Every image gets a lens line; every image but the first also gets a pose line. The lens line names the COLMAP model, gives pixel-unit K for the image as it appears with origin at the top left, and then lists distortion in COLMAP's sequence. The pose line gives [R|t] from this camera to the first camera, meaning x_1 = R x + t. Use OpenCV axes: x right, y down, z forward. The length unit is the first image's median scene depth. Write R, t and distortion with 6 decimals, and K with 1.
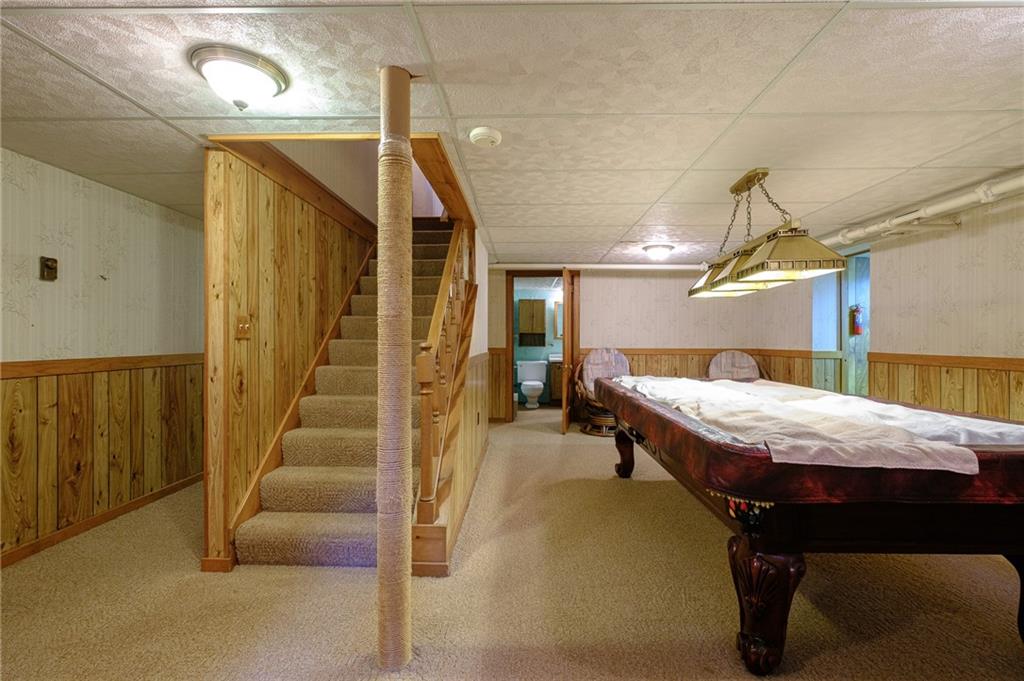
lens RADIAL K [[496.0, 0, 511.4], [0, 496.0, 340.6], [0, 0, 1]] dist [-0.000062, -0.000076]
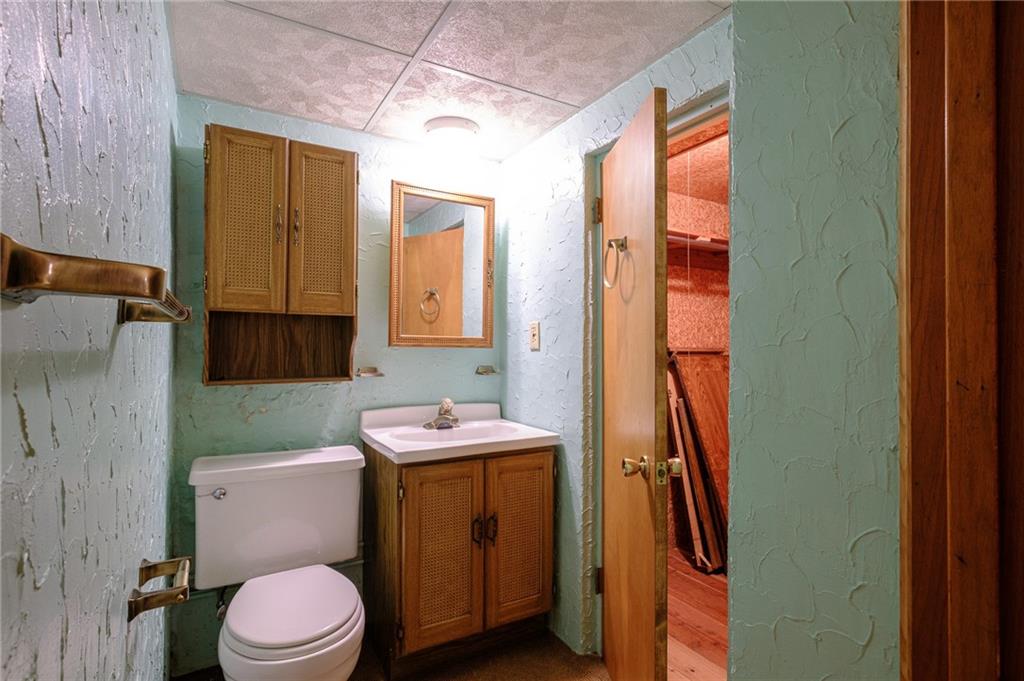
lens RADIAL K [[495.1, 0, 510.6], [0, 495.1, 341.8], [0, 0, 1]] dist [-0.000943, -0.000042]
pose [[0.850140, 0.012051, 0.526419, 0.014672], [-0.007504, 0.999914, -0.010773, -0.002755], [-0.526504, 0.005208, 0.850157, 0.782527]]
